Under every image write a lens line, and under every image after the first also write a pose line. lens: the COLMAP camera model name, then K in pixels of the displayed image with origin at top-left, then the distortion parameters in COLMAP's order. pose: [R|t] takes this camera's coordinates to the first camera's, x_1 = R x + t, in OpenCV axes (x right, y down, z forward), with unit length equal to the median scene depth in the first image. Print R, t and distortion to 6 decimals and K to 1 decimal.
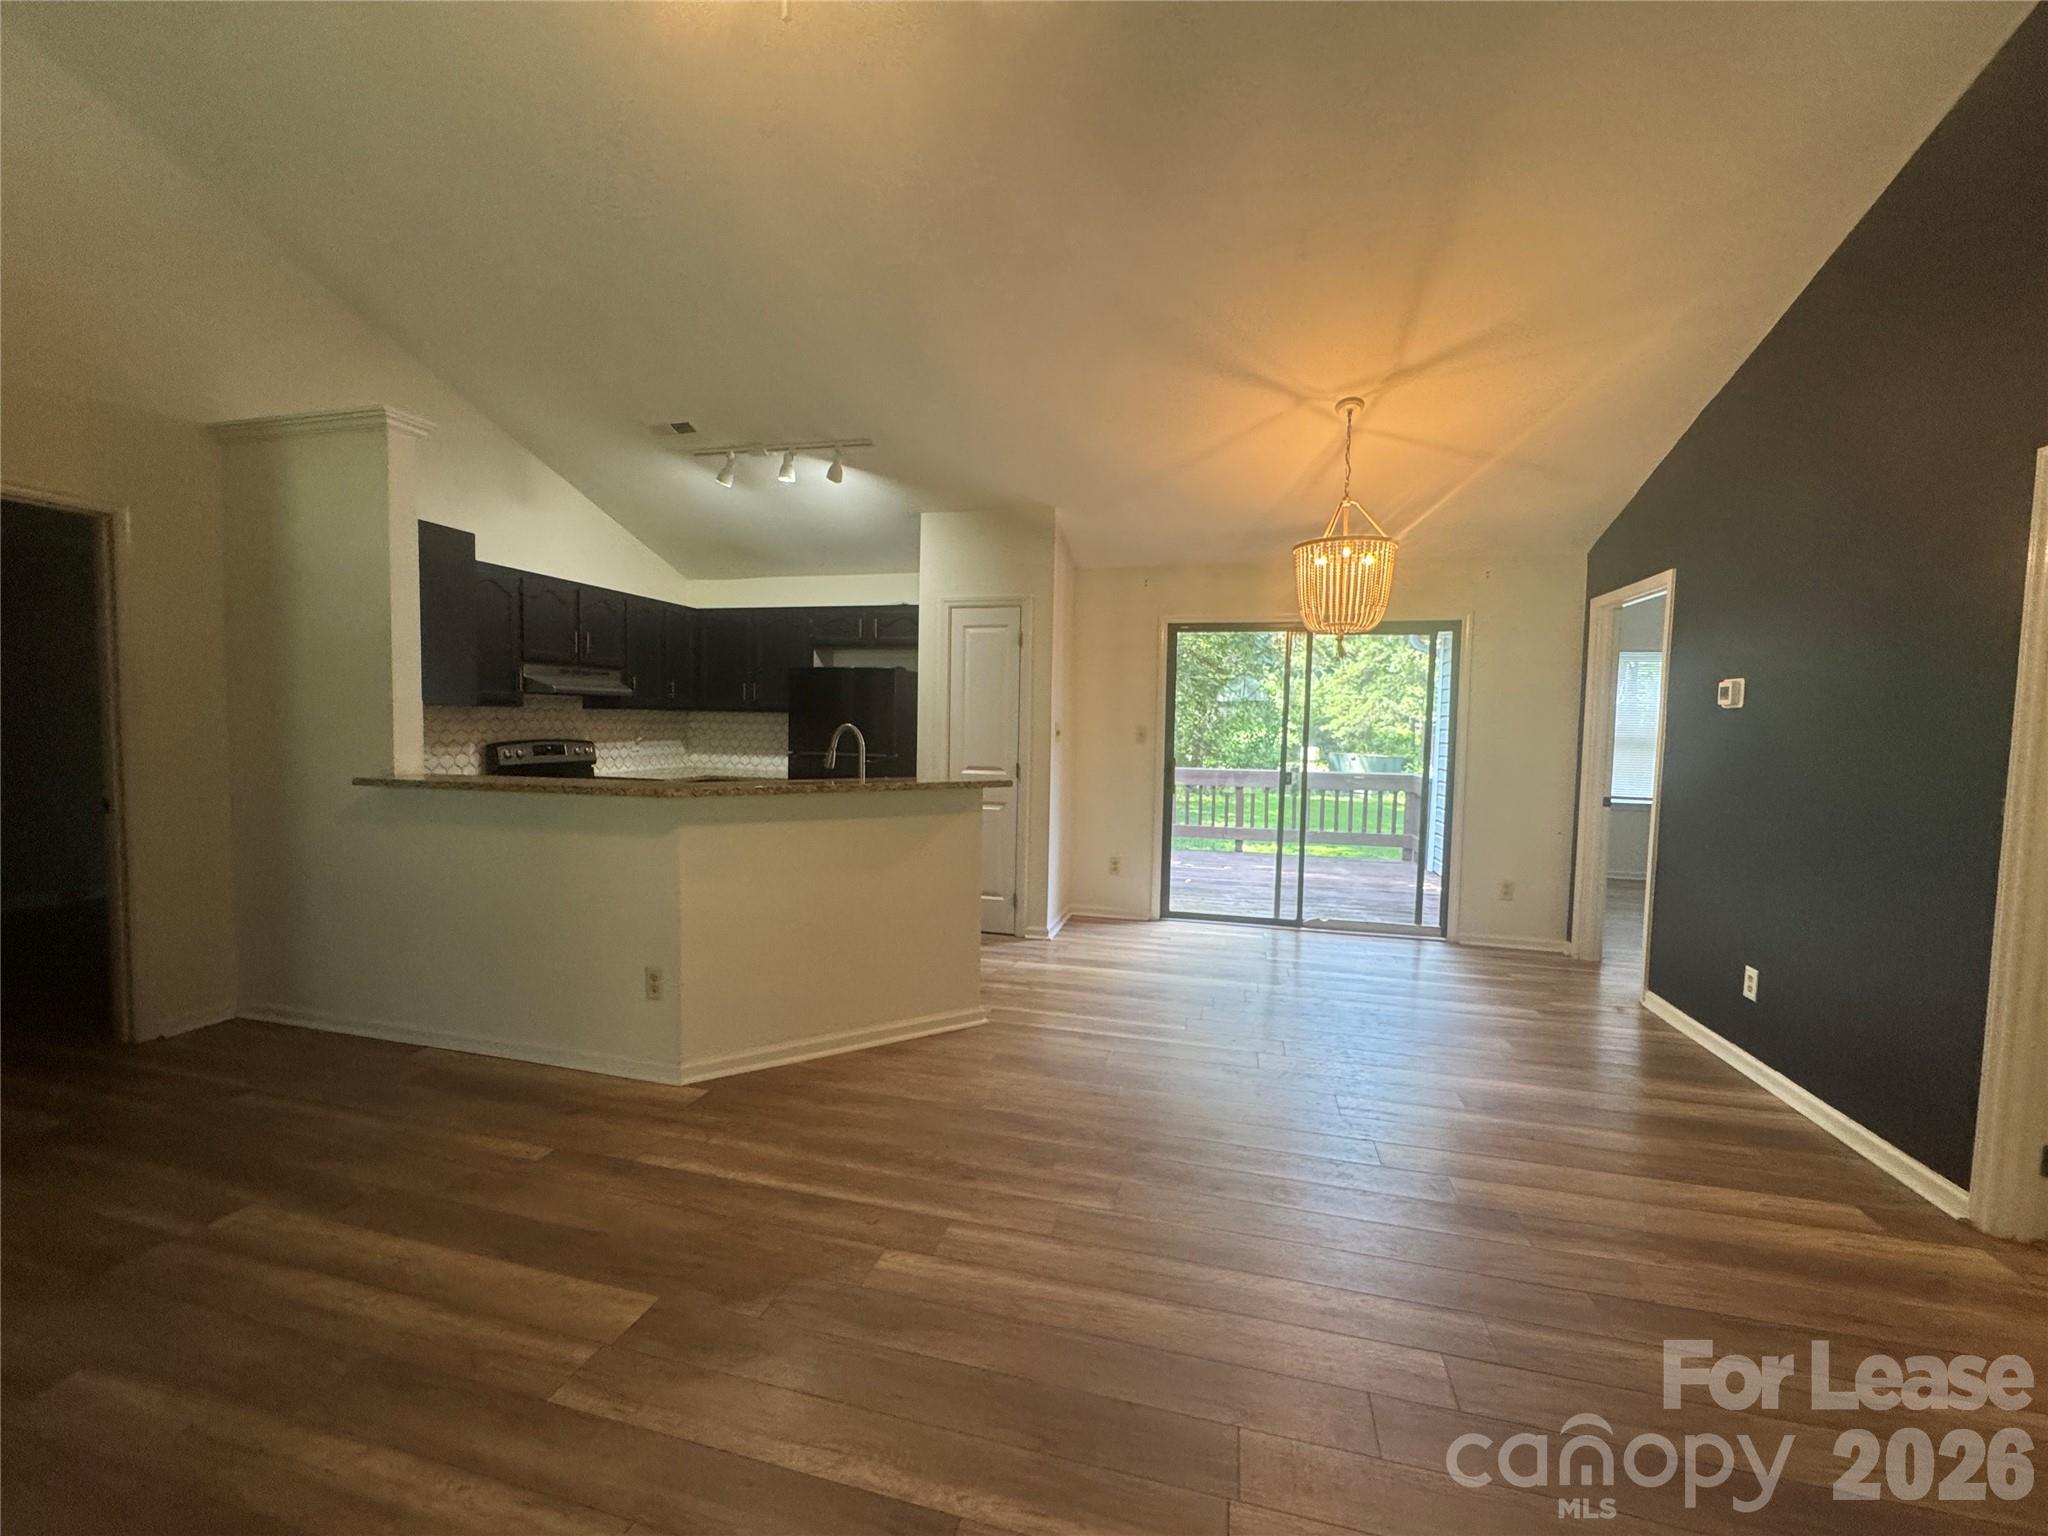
lens RADIAL K [[822.3, 0, 1024.0], [0, 822.3, 768.0], [0, 0, 1]] dist [-0.010416, 0.002616]
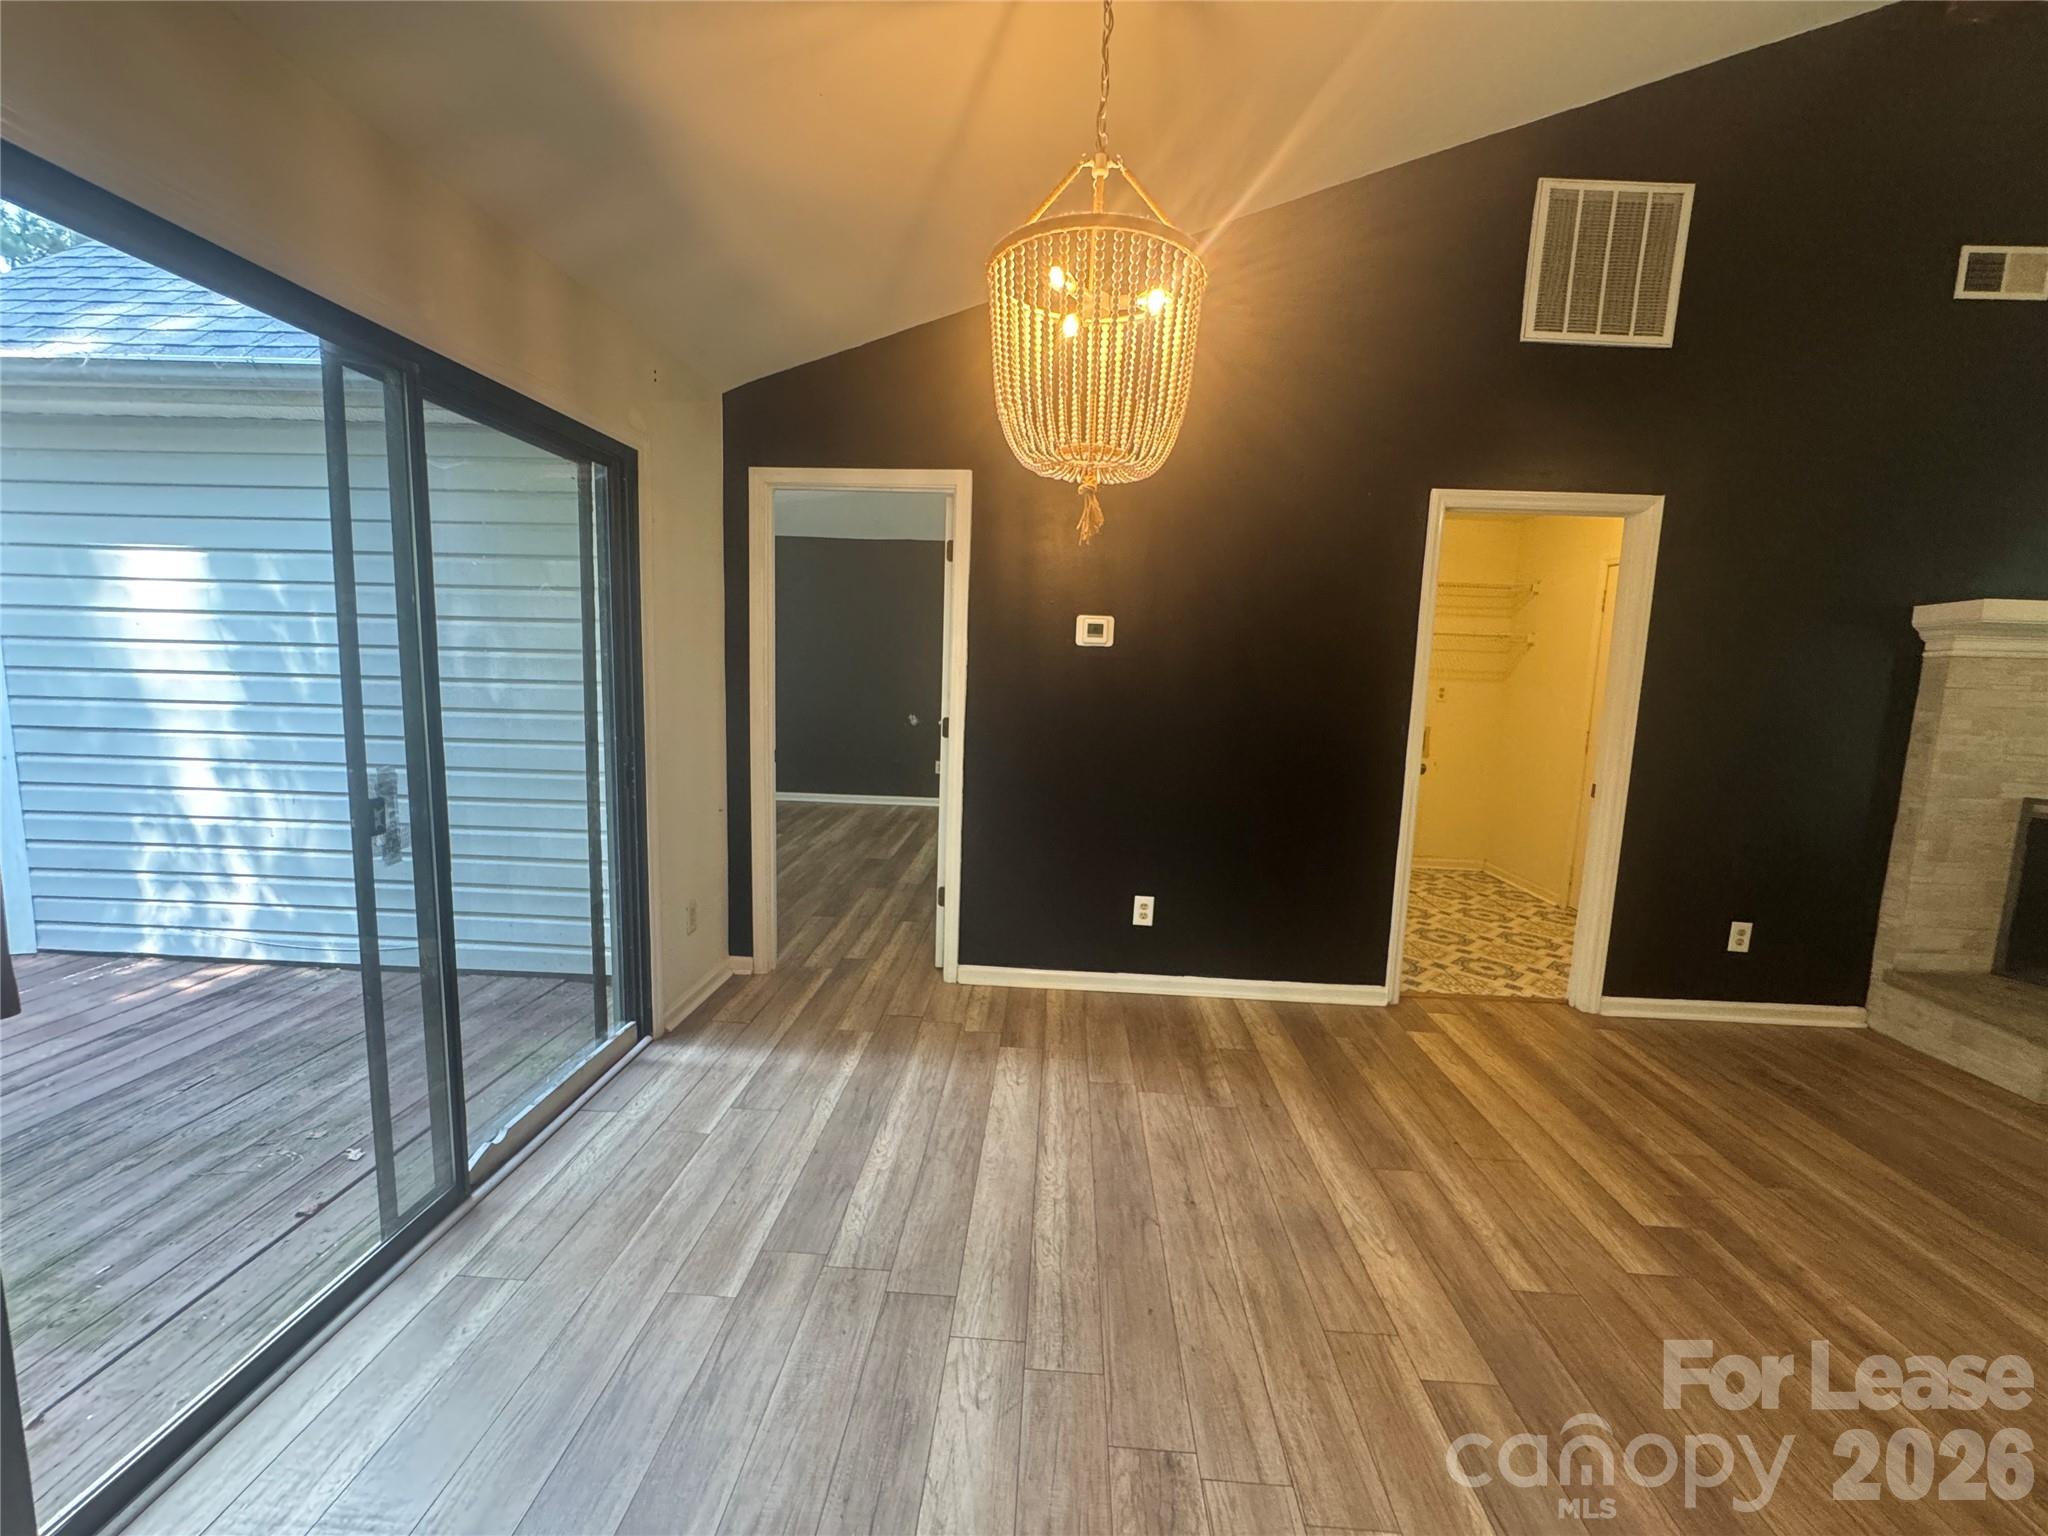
lens RADIAL K [[822.3, 0, 1024.0], [0, 822.3, 768.0], [0, 0, 1]] dist [-0.010416, 0.002616]
pose [[-0.202603, -0.153508, 0.967154, -0.058169], [0.017055, 0.986934, 0.160221, -0.067562], [-0.979112, 0.048956, -0.197337, 0.978795]]
